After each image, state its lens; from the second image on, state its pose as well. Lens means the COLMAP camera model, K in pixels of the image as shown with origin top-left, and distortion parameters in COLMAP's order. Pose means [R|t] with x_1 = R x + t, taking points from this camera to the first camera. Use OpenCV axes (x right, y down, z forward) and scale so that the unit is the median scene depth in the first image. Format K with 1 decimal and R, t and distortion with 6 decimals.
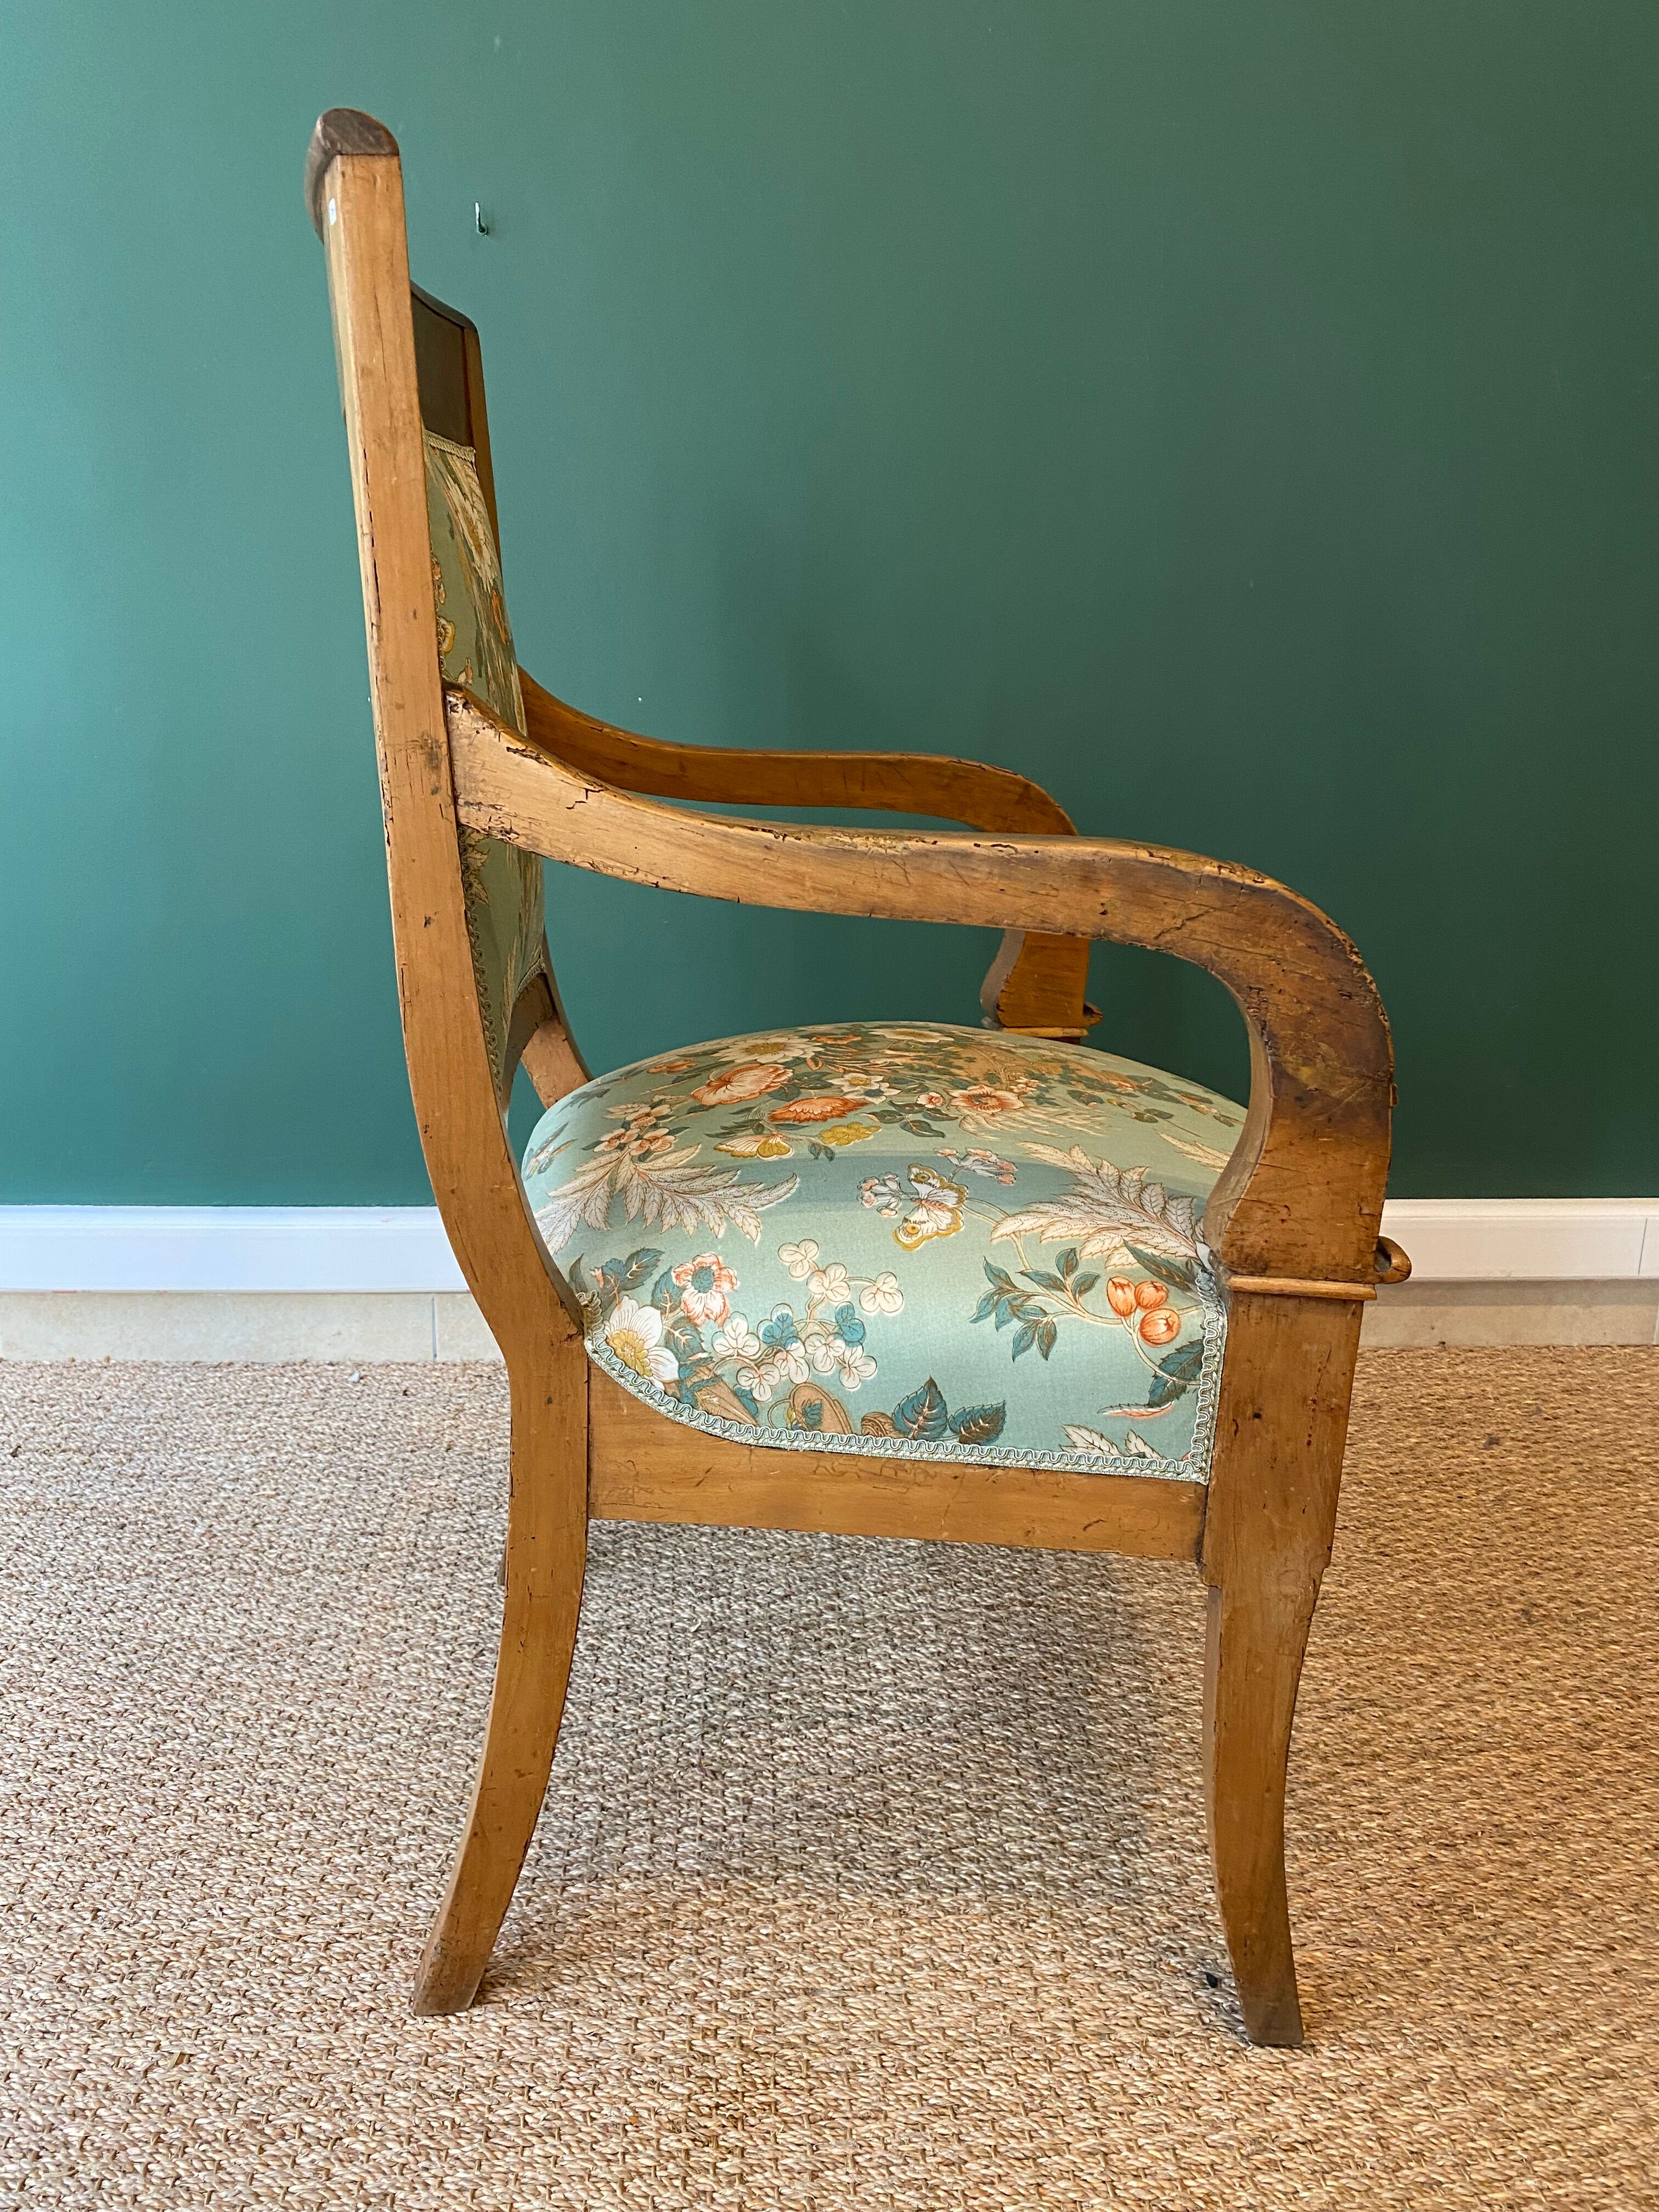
lens RADIAL K [[1682.6, 0, 856.7], [0, 1682.6, 1097.7], [0, 0, 1]] dist [0.000043, -0.003387]
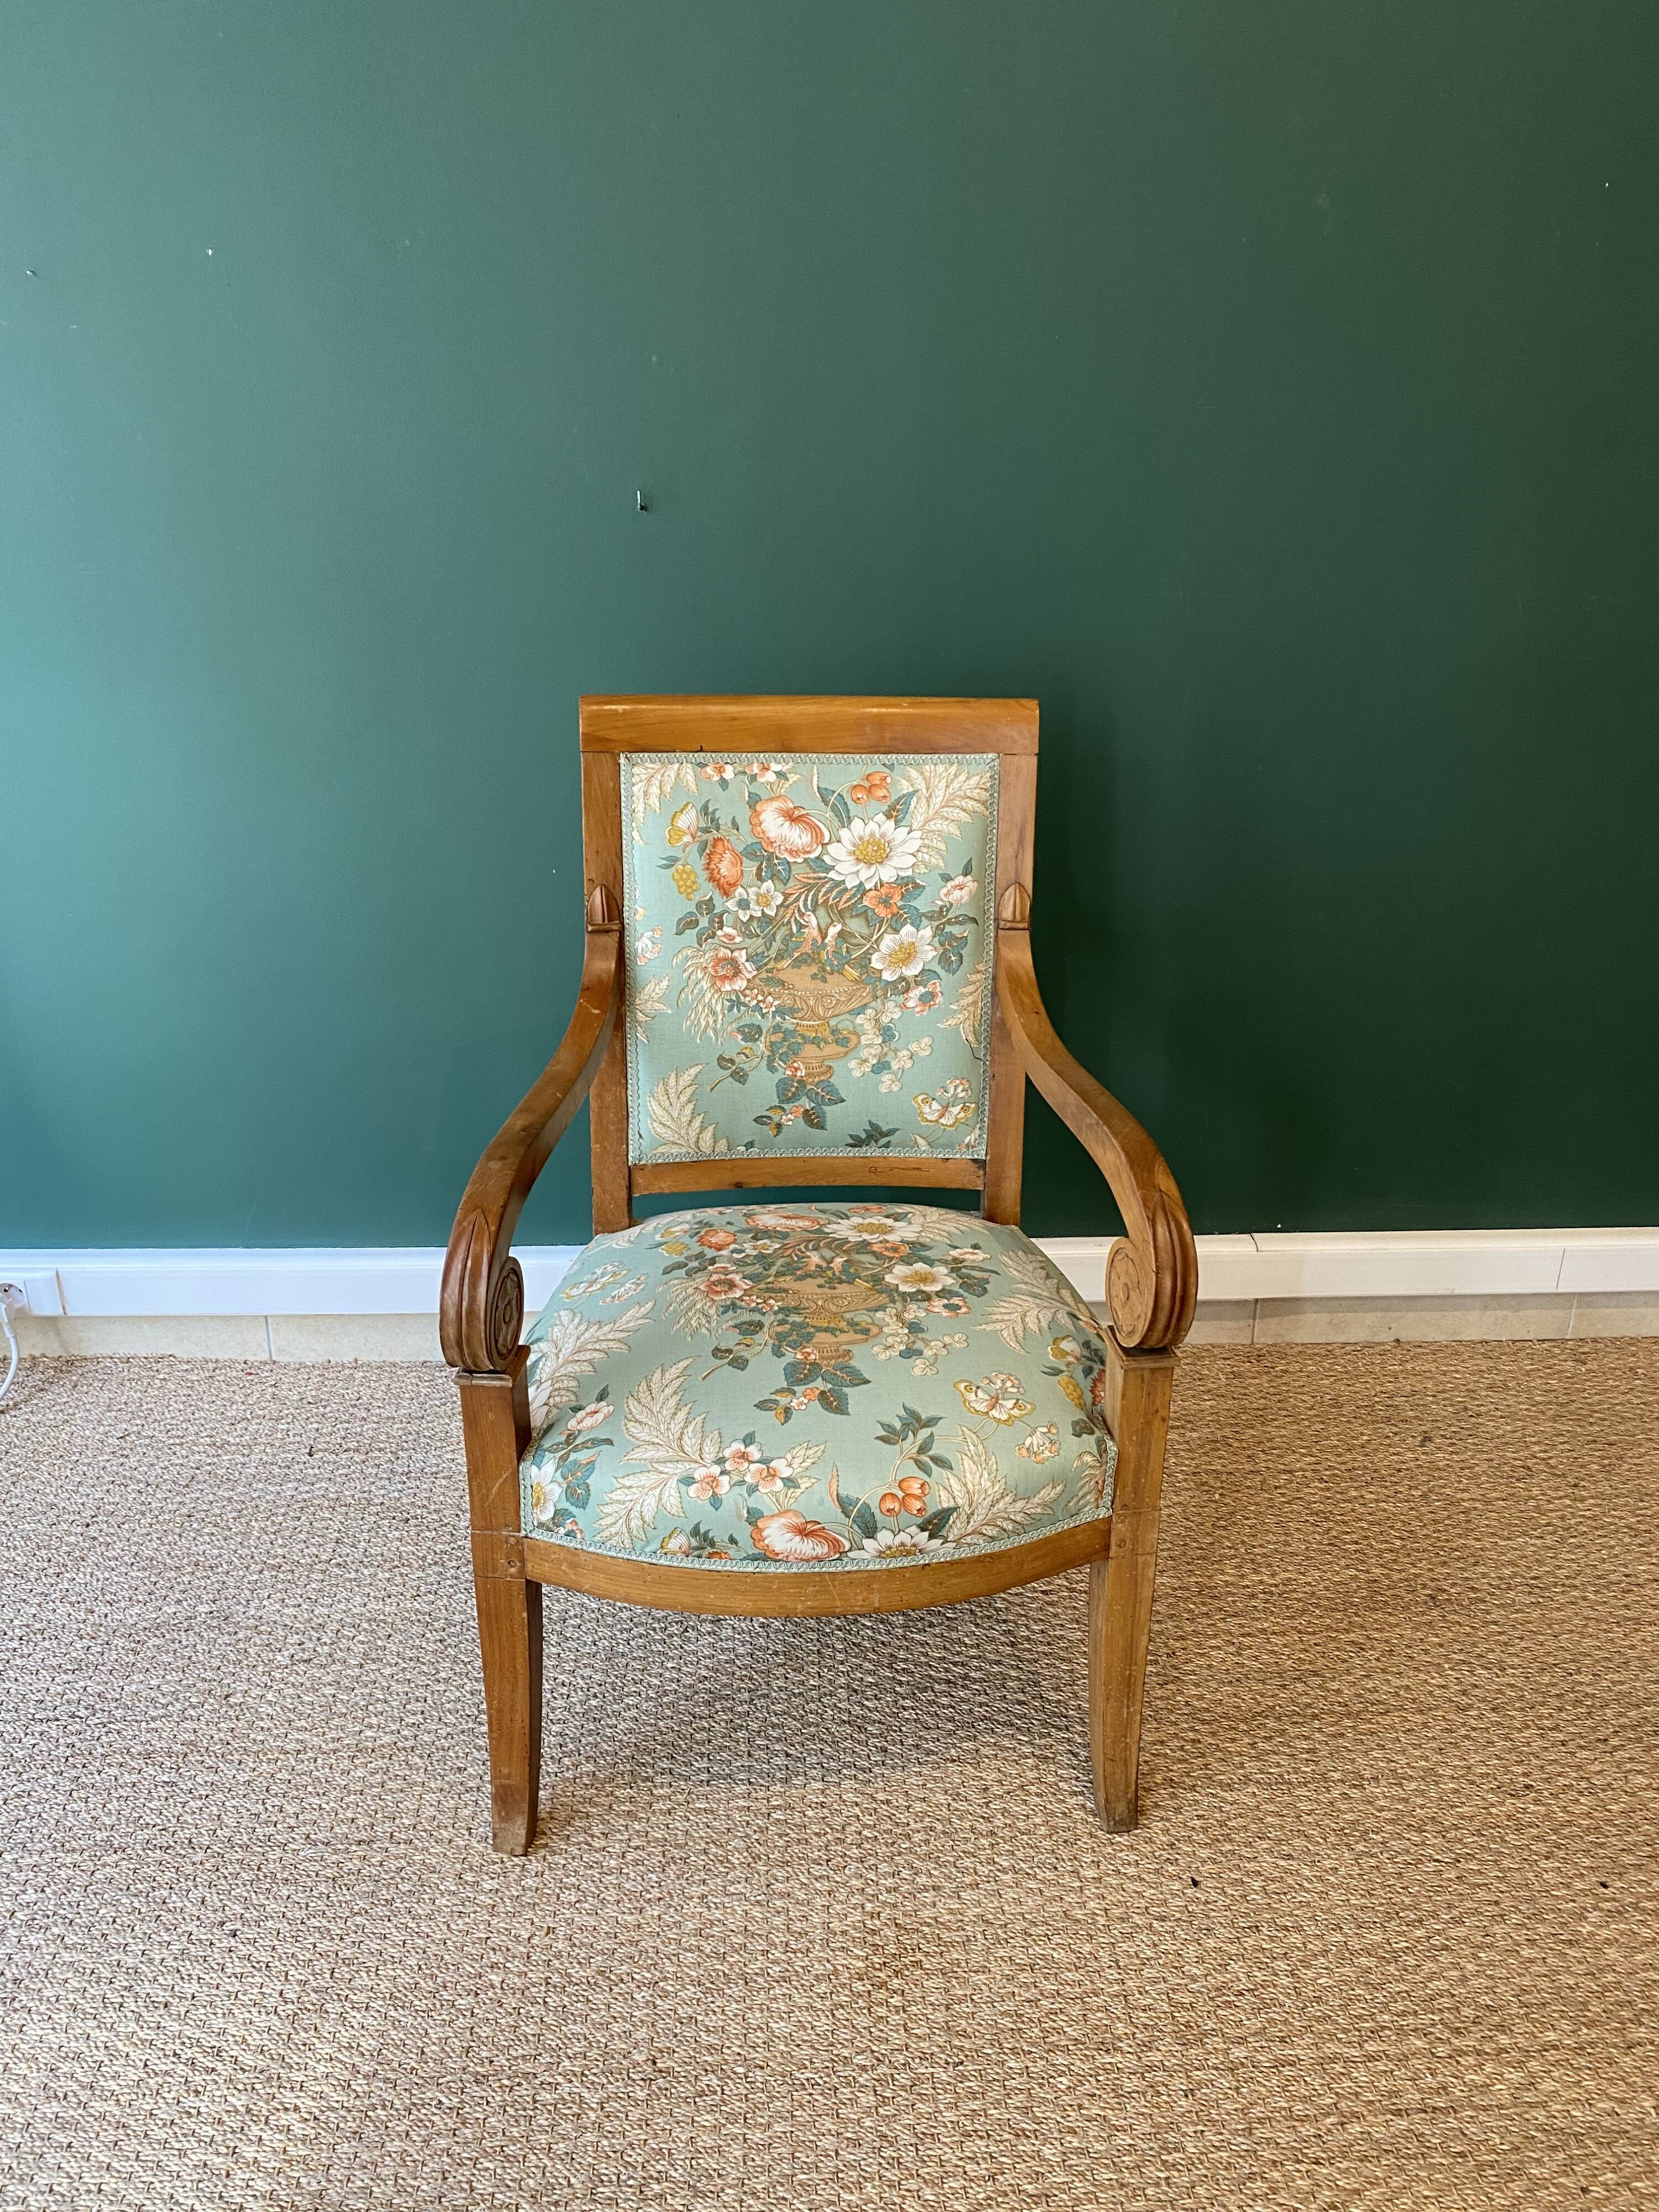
lens RADIAL K [[1682.6, 0, 835.9], [0, 1682.6, 1094.6], [0, 0, 1]] dist [0.000043, -0.003387]
pose [[0.999755, -0.001778, -0.022060, -0.072390], [0.005000, 0.989139, 0.146900, -0.362793], [0.021559, -0.146974, 0.988905, -0.372673]]
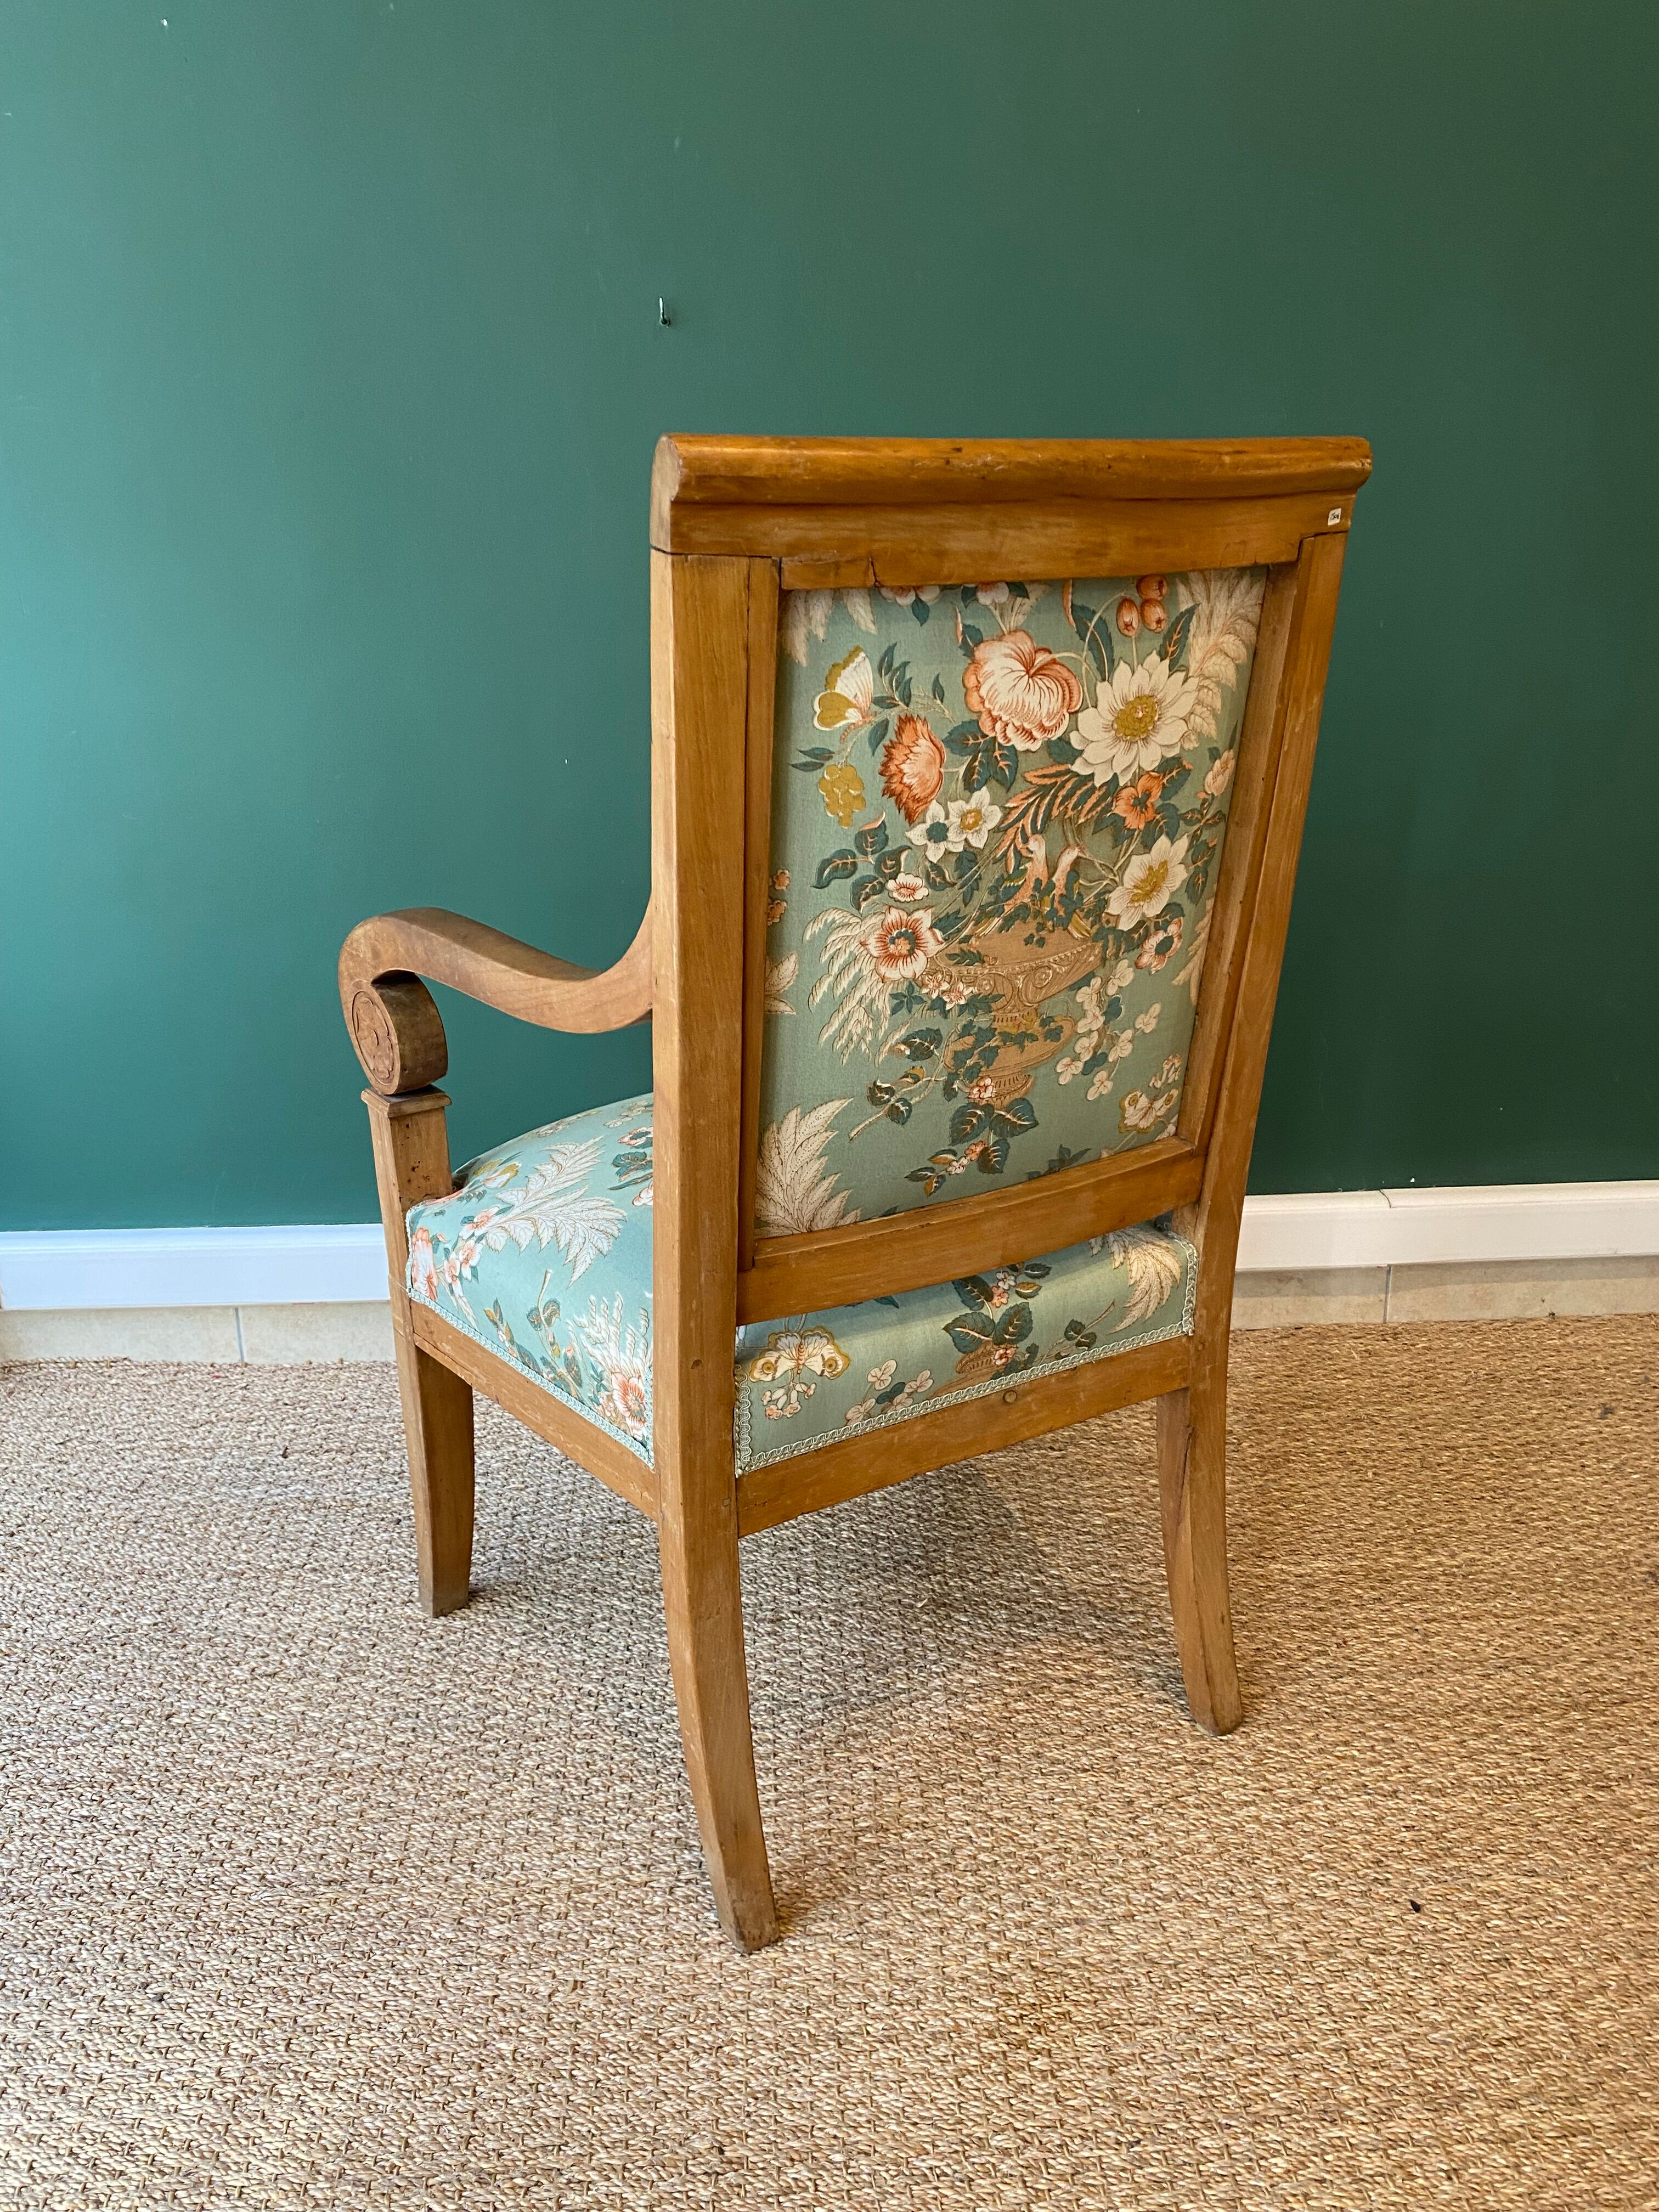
lens RADIAL K [[1682.6, 0, 849.4], [0, 1682.6, 1124.4], [0, 0, 1]] dist [0.000043, -0.003387]
pose [[0.999449, -0.026034, -0.020610, -0.129415], [0.027407, 0.997212, 0.069404, -0.104371], [0.018746, -0.069931, 0.997376, -0.135551]]
